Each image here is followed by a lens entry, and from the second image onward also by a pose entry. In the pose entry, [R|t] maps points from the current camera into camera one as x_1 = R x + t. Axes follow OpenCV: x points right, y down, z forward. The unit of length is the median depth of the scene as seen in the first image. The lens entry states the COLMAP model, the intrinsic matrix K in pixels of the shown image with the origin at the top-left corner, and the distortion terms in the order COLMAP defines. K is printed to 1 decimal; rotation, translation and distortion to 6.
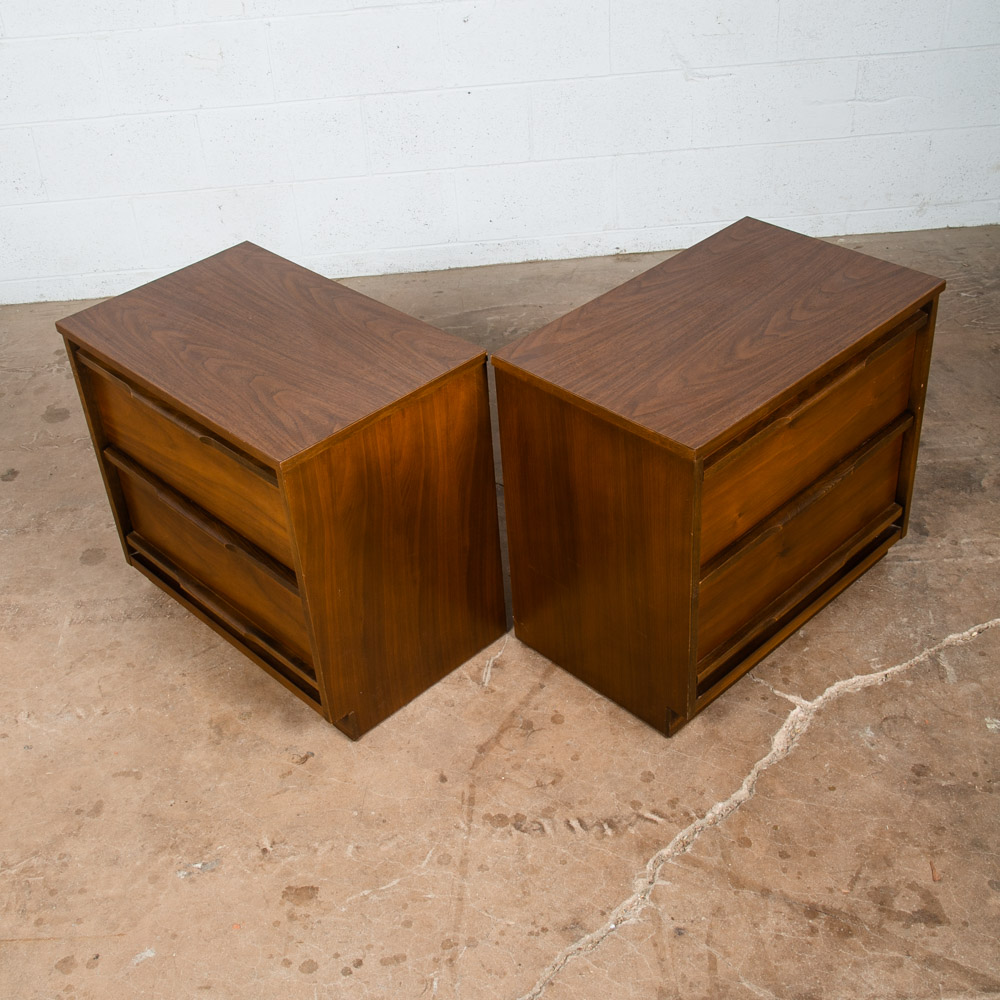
lens RADIAL K [[1312.0, 0, 479.8], [0, 1312.0, 470.0], [0, 0, 1]] dist [-0.068334, 0.090198]
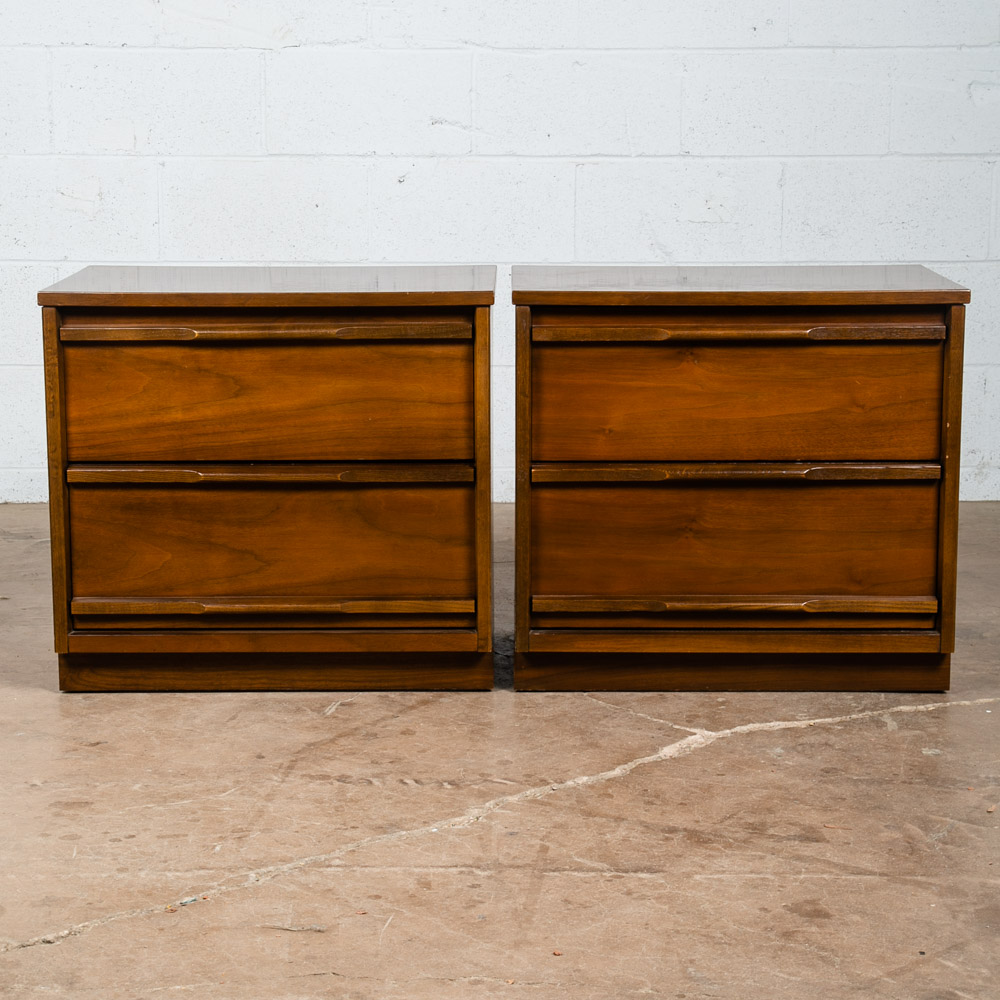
lens RADIAL K [[2352.3, 0, 482.5], [0, 2352.3, 481.7], [0, 0, 1]] dist [0.143430, 0.109081]
pose [[0.997017, 0.074620, -0.019719, 0.130478], [-0.076029, 0.905556, -0.417357, 0.699788], [-0.013286, 0.417612, 0.908528, -0.440508]]
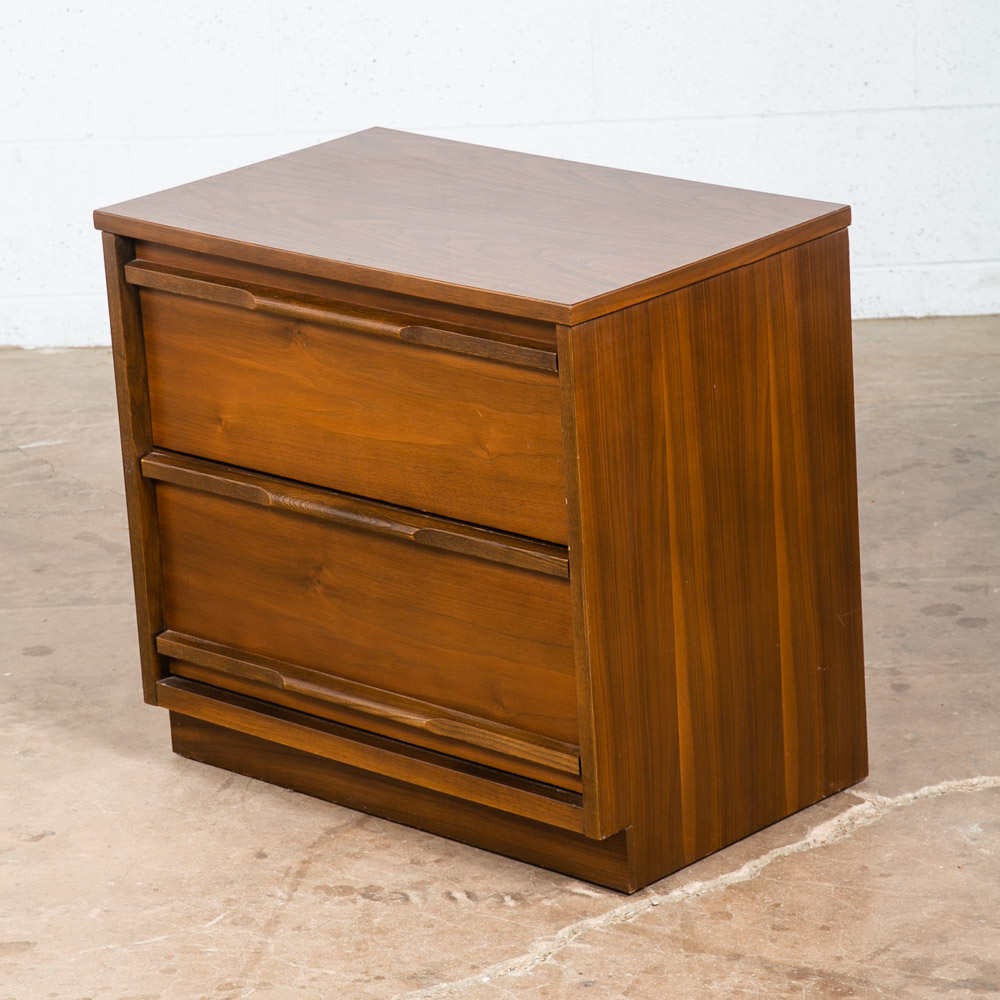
lens RADIAL K [[4418.2, 0, 466.6], [0, 4418.2, 497.3], [0, 0, 1]] dist [0.576139, 0.472262]
pose [[0.995165, 0.047675, -0.085871, 0.239749], [-0.070172, 0.956847, -0.281991, 0.660594], [0.068722, 0.286653, 0.955566, -1.031330]]
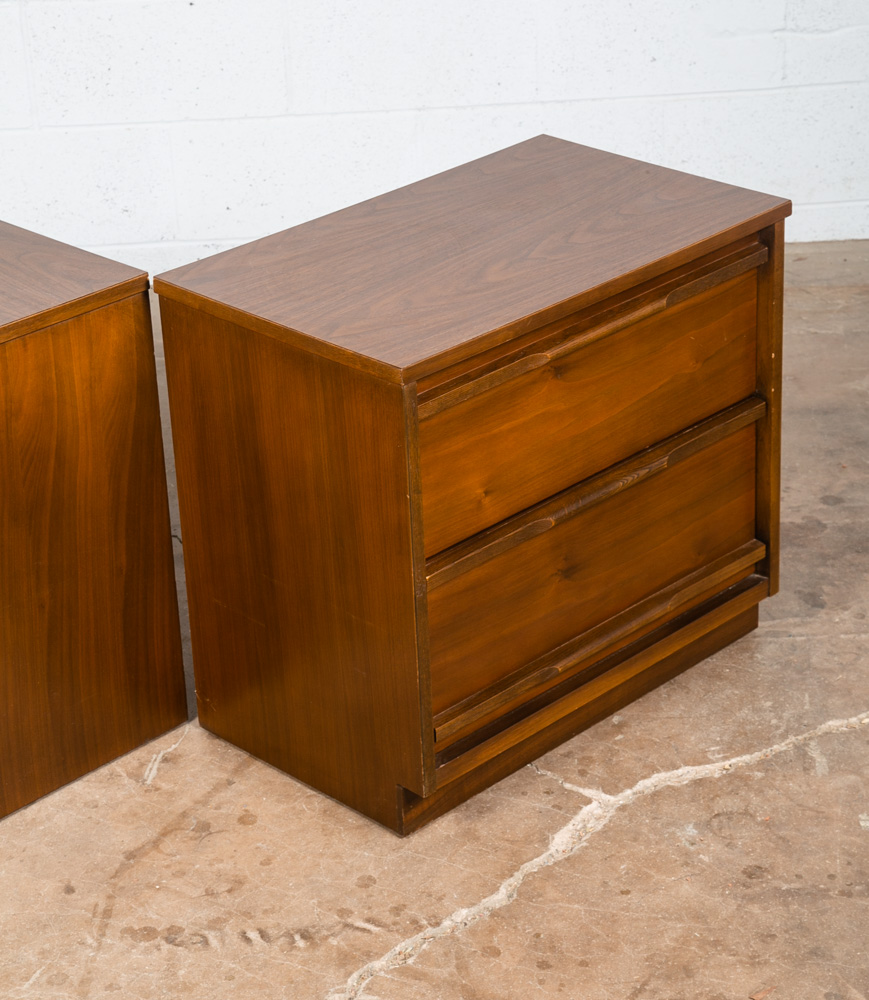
lens RADIAL K [[2554.2, 0, 468.3], [0, 2554.2, 475.5], [0, 0, 1]] dist [0.227831, 0.276200]
pose [[0.998556, 0.017255, 0.050876, 0.109100], [-0.008789, 0.986727, -0.162151, 0.242261], [-0.052998, 0.161470, 0.985453, -0.383609]]
